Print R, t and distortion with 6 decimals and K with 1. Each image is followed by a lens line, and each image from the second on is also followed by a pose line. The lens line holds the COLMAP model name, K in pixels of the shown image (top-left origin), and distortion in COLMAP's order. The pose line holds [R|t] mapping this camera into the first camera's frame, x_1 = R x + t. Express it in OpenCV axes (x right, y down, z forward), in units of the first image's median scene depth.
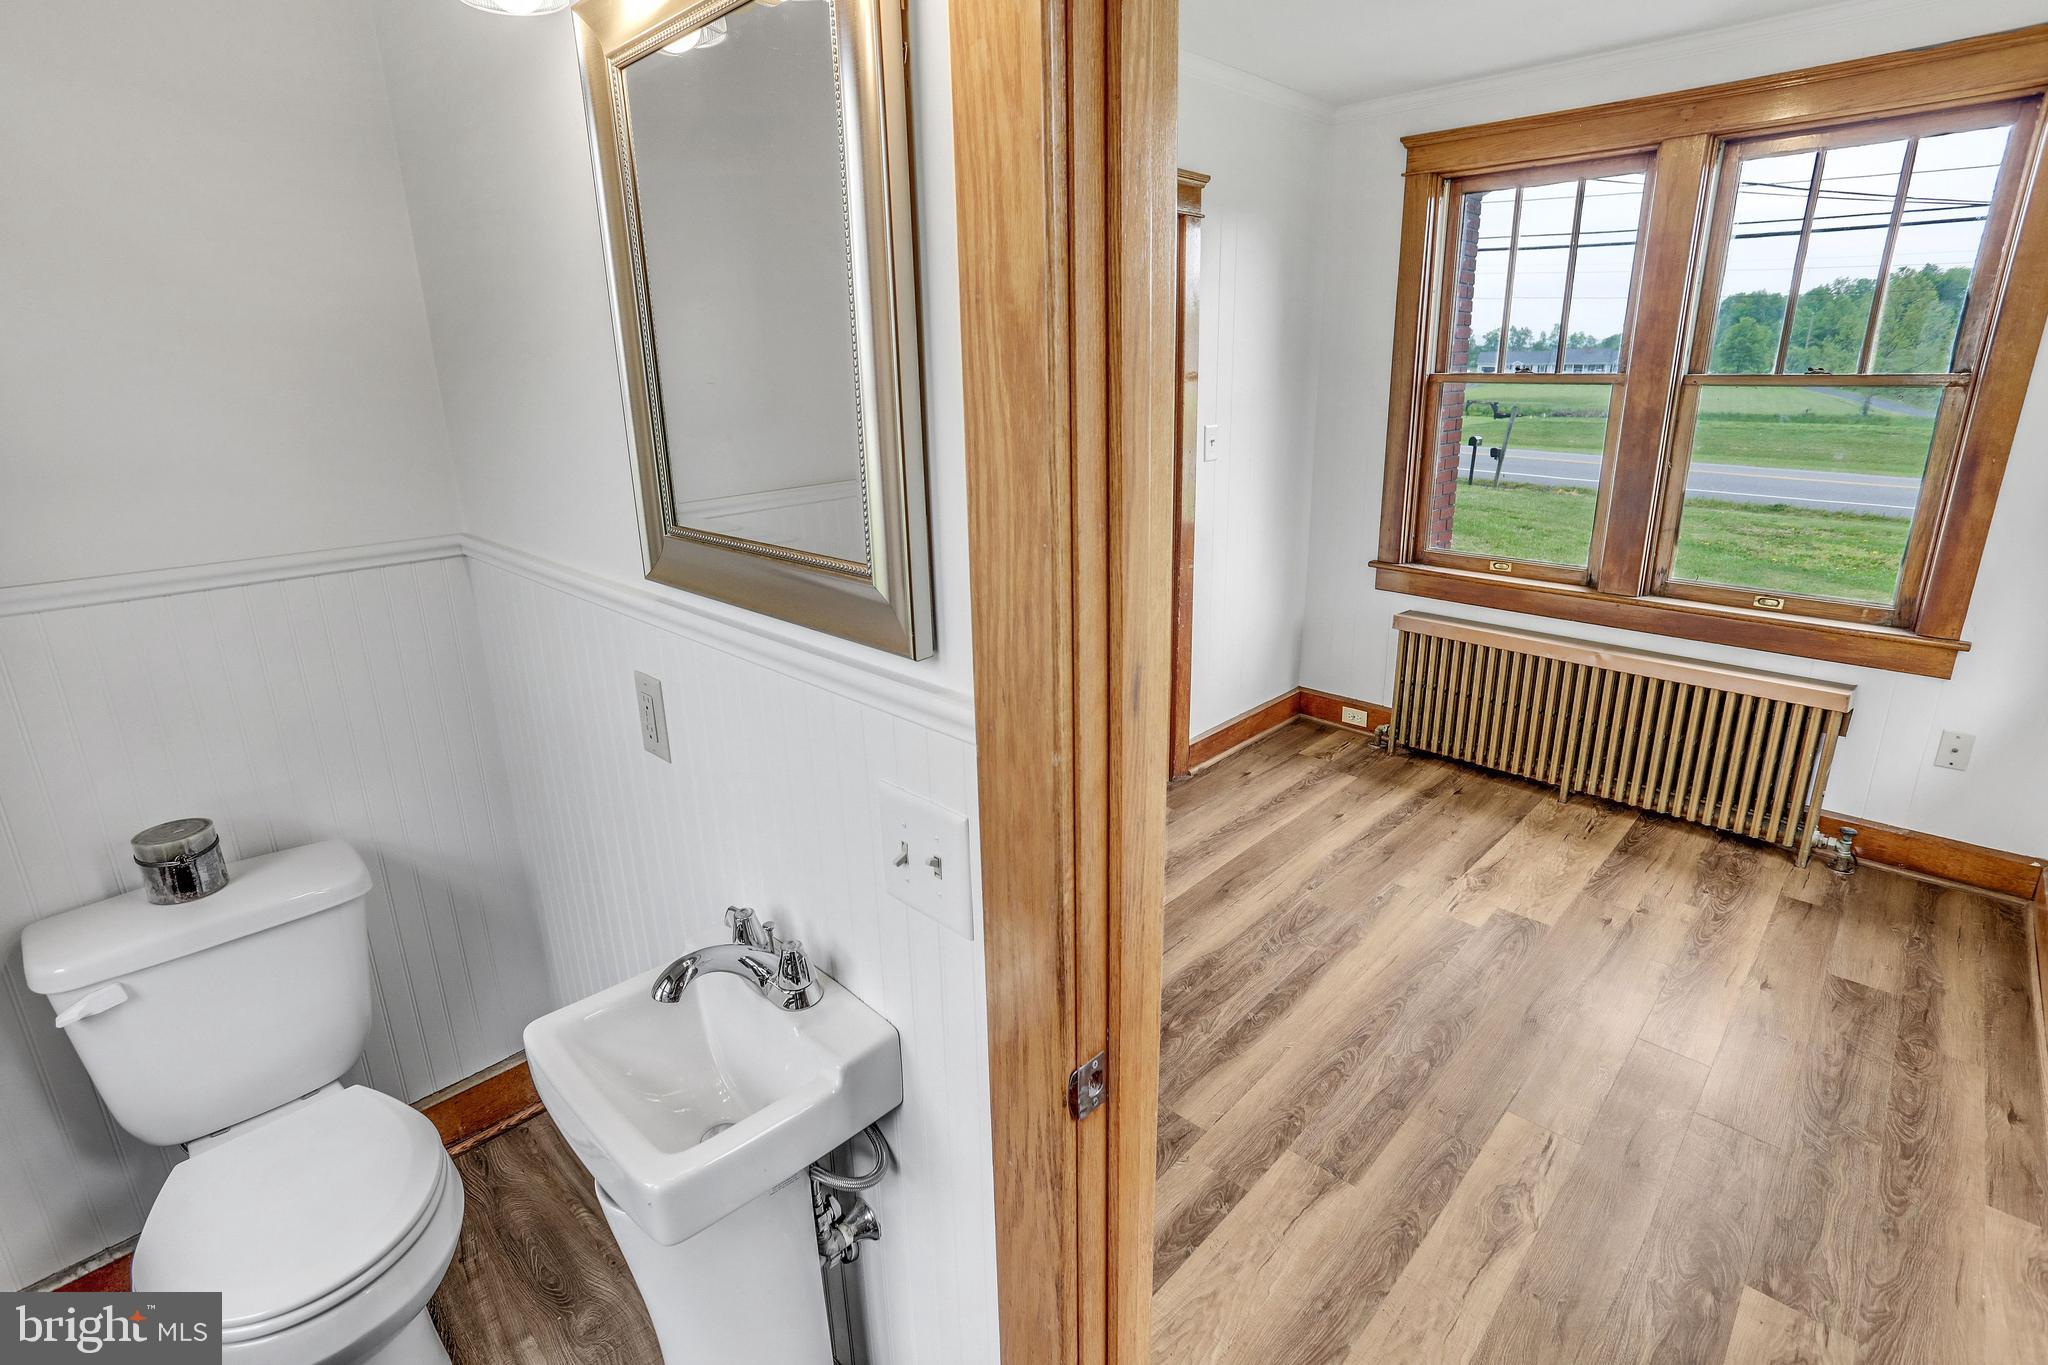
lens RADIAL K [[964.6, 0, 1024.0], [0, 964.6, 682.5], [0, 0, 1]] dist [-0.050456, 0.026968]
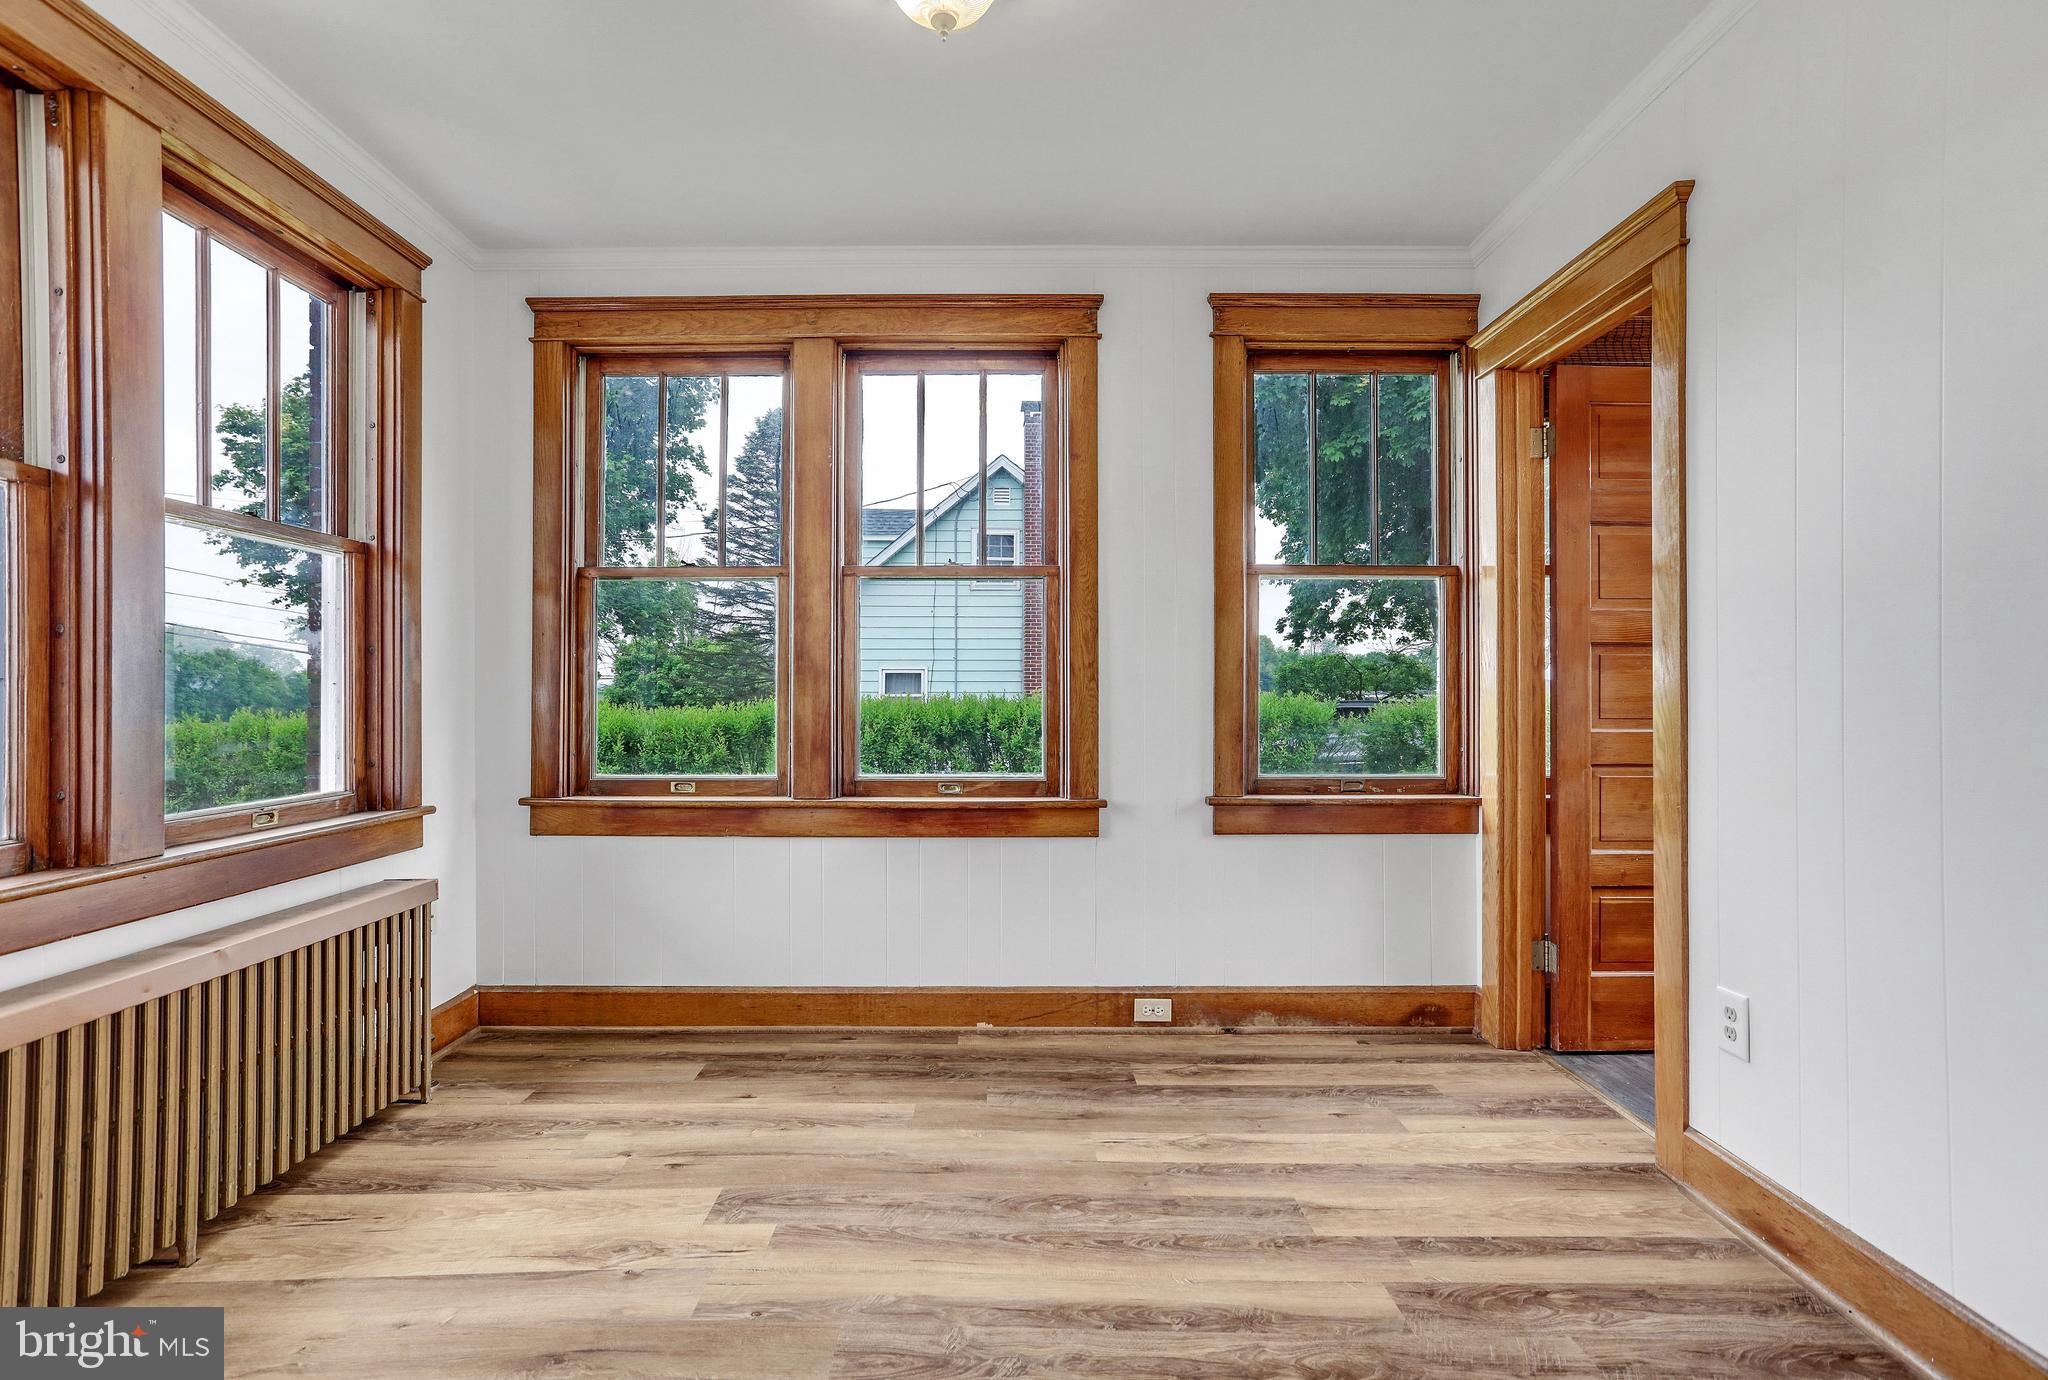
lens RADIAL K [[1017.9, 0, 1024.0], [0, 1017.9, 690.0], [0, 0, 1]] dist [-0.001103, 0.000003]
pose [[-0.713943, 0.024004, 0.699793, -0.201042], [0.232750, 0.950719, 0.204845, -0.254965], [-0.660389, 0.309125, -0.684346, 1.486043]]
